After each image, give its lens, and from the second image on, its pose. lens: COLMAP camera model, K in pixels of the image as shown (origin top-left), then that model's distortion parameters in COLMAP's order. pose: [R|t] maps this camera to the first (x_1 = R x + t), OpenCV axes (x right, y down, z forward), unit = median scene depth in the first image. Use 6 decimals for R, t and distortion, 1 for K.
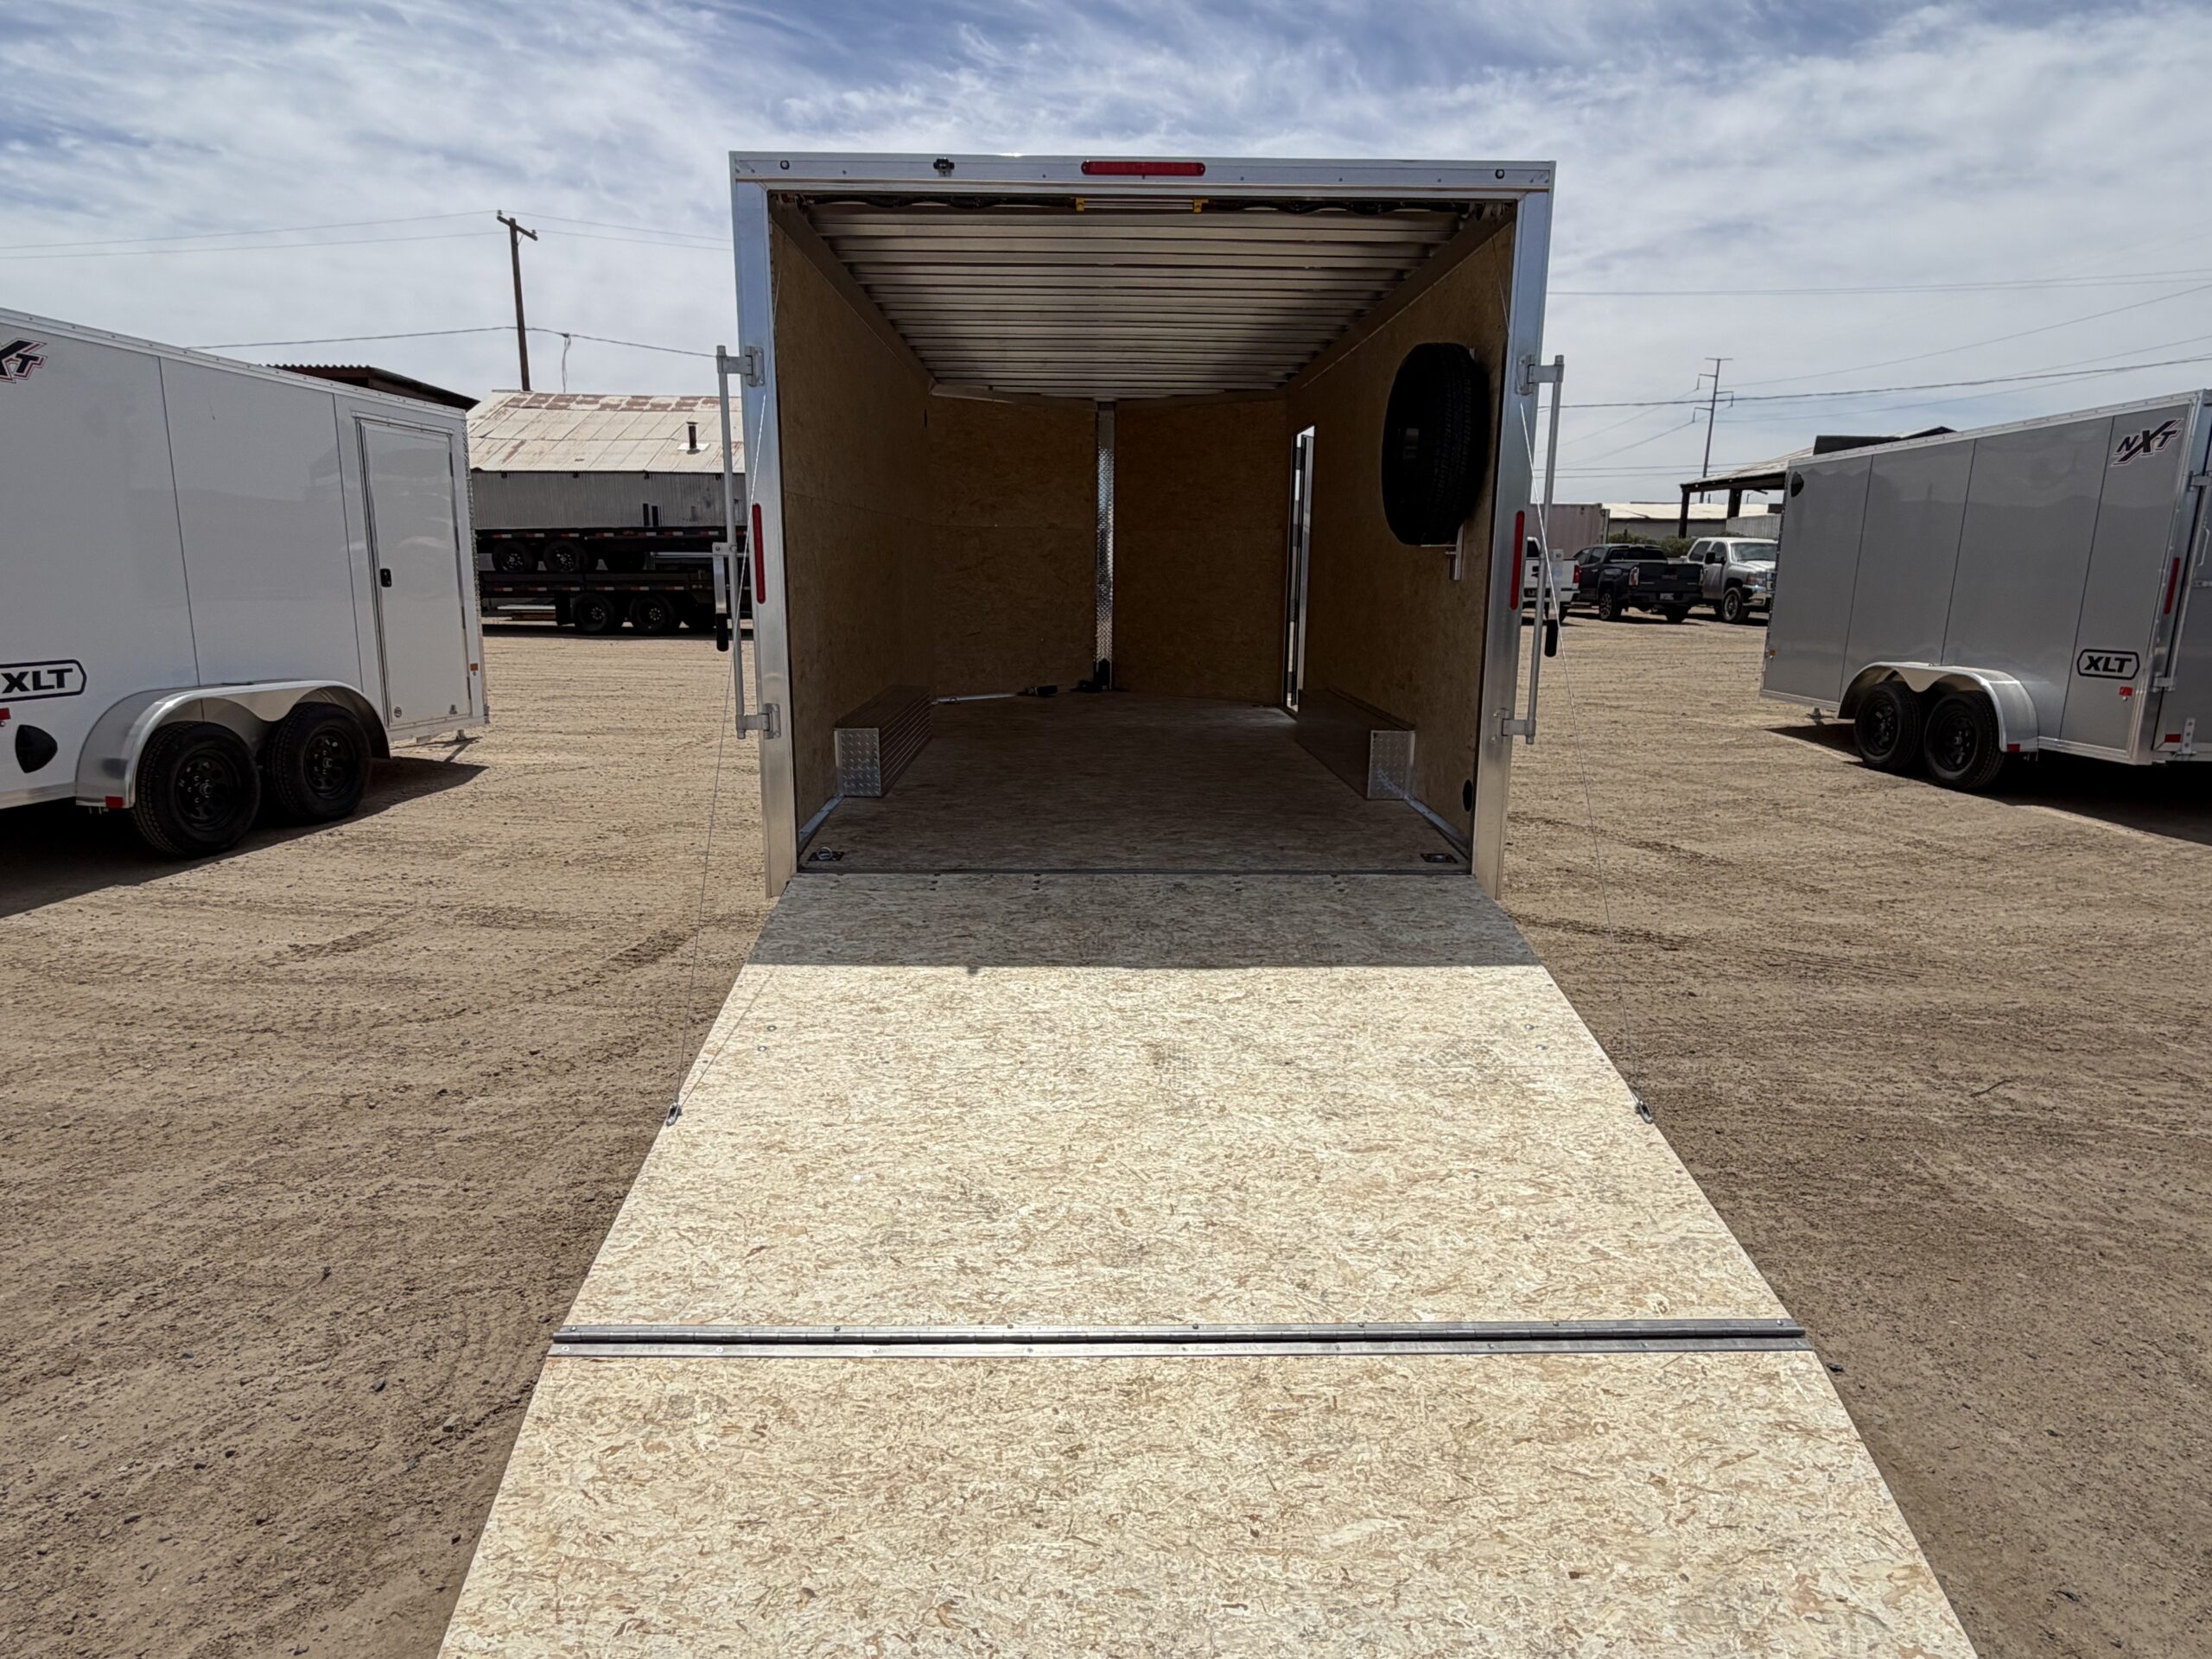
lens RADIAL K [[1230.2, 0, 1106.0], [0, 1230.2, 829.5], [0, 0, 1]] dist [-0.000919, 0.001017]
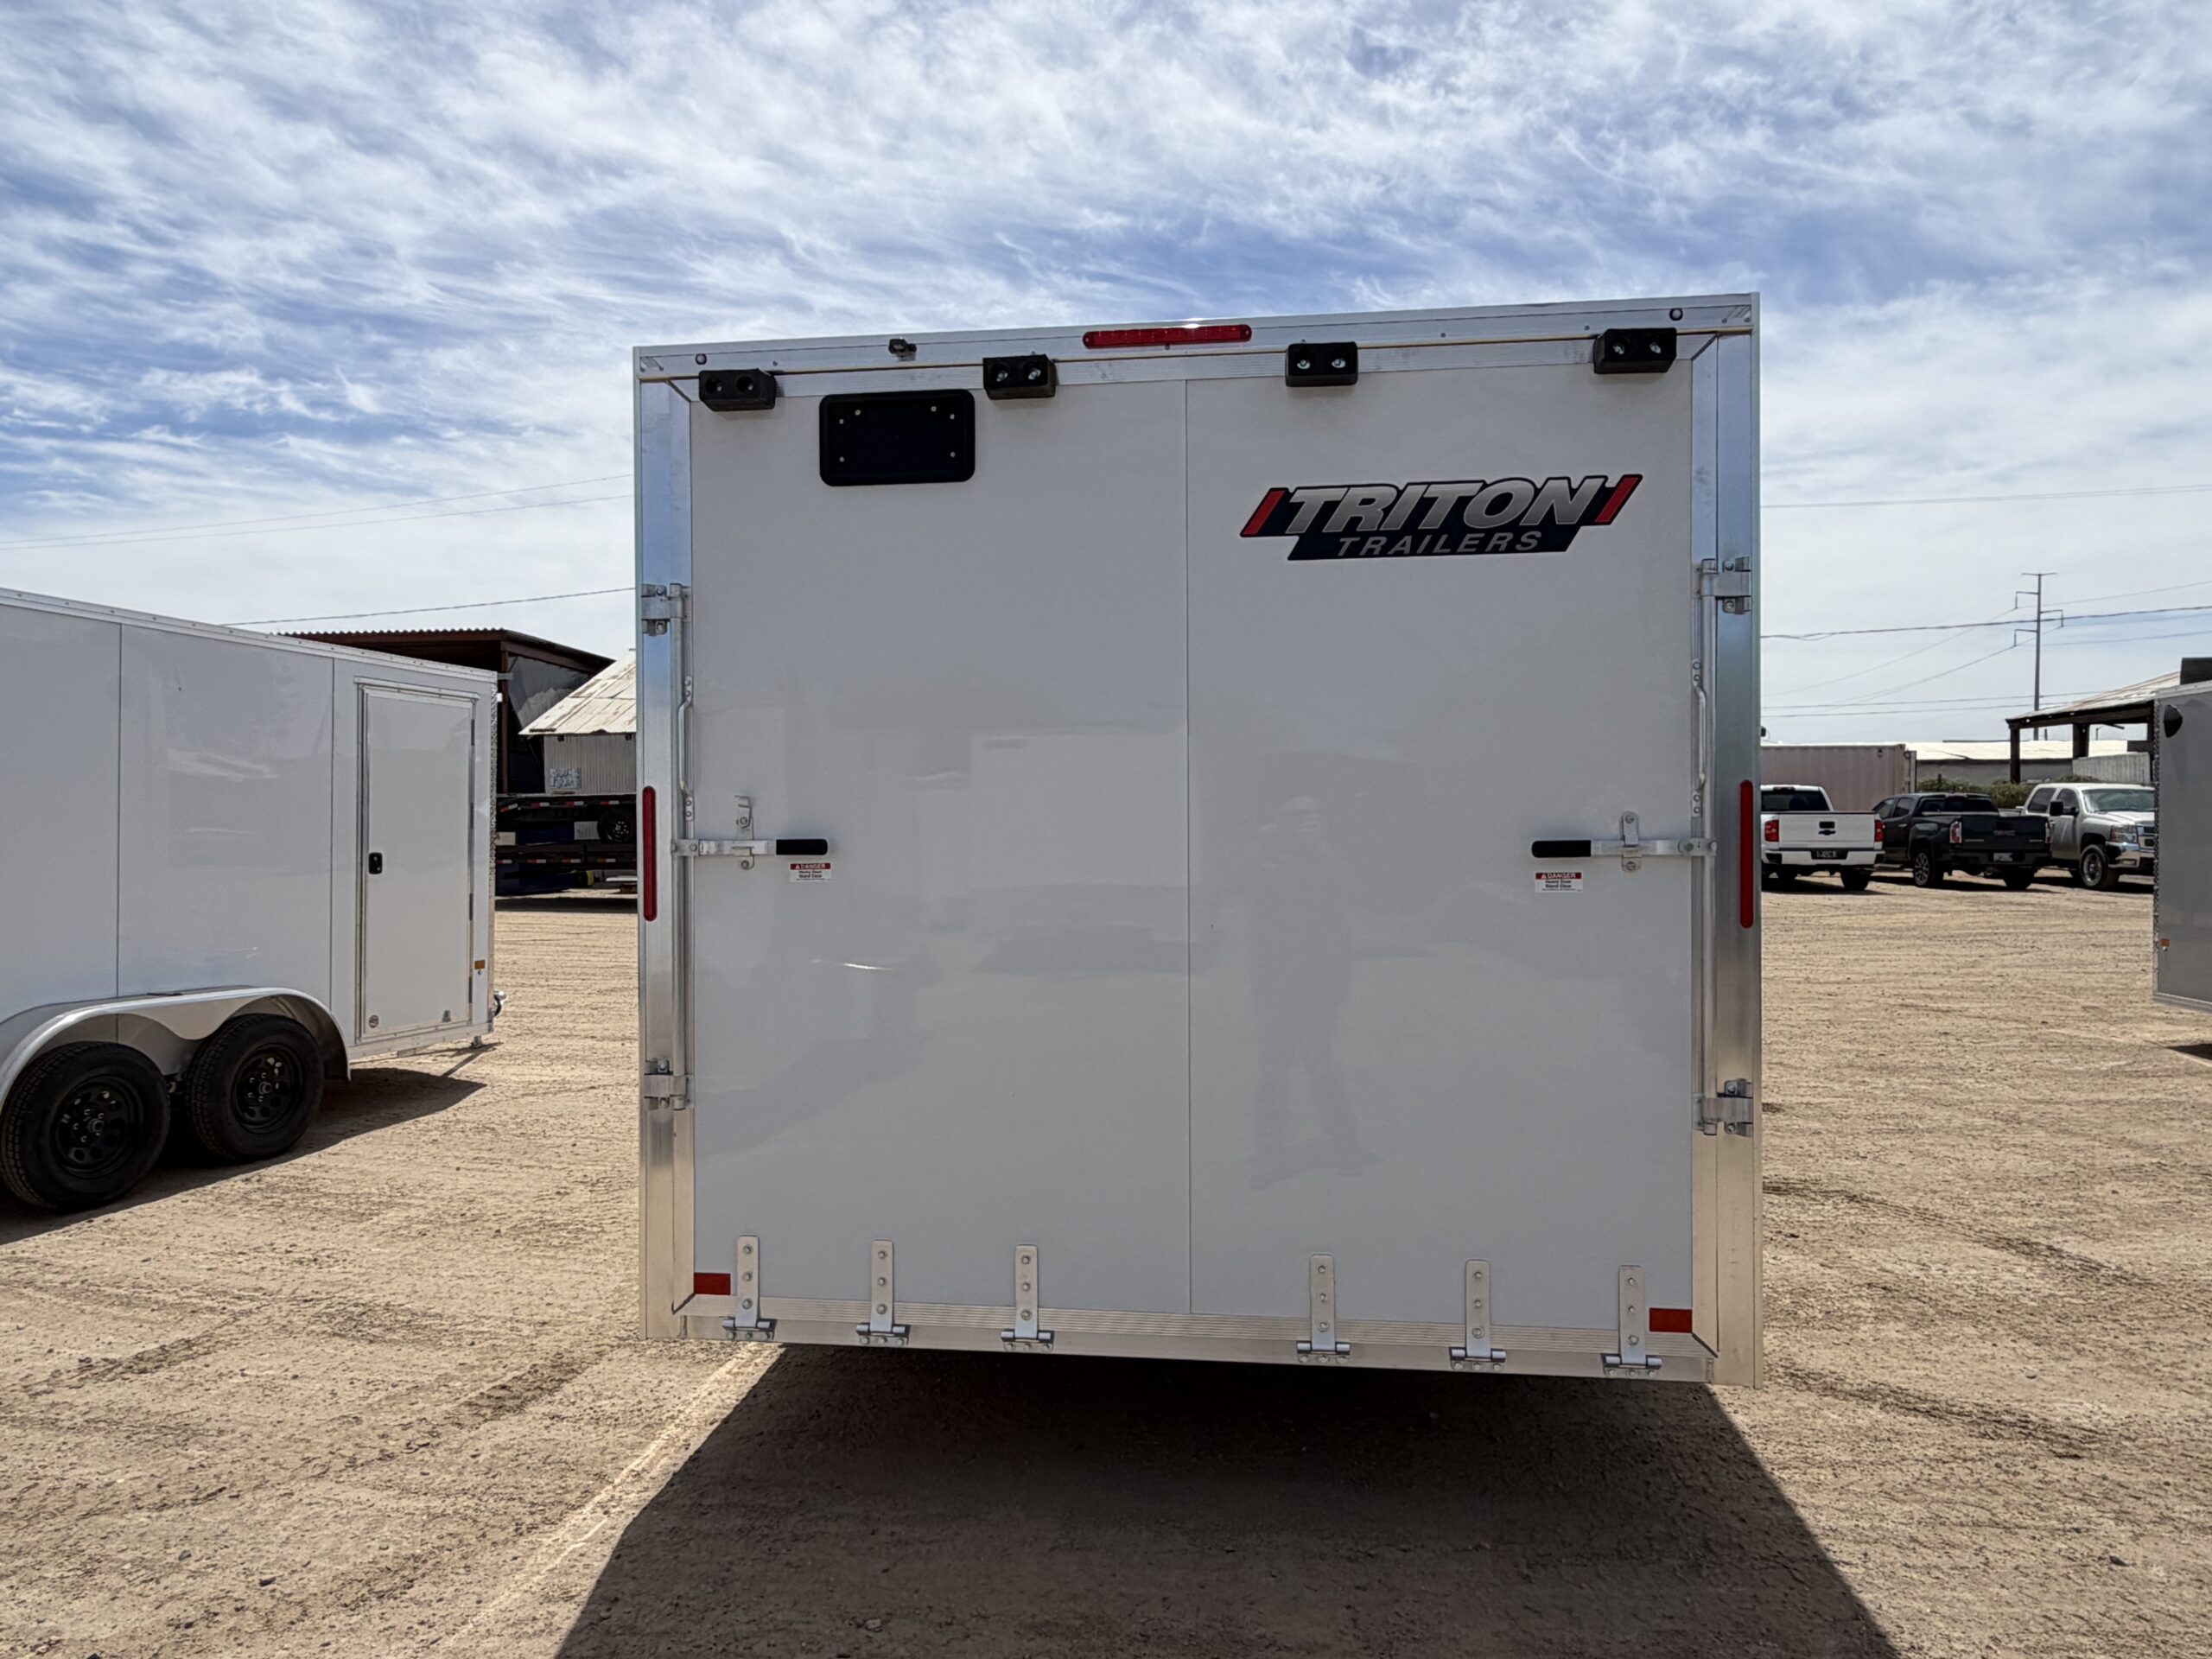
lens RADIAL K [[1433.4, 0, 1106.0], [0, 1433.4, 829.5], [0, 0, 1]] dist [-0.001205, 0.001639]
pose [[0.990425, -0.010608, -0.137645, 0.052887], [-0.017912, 0.978741, -0.204317, -0.035633], [0.136886, 0.204826, 0.969179, 0.109092]]
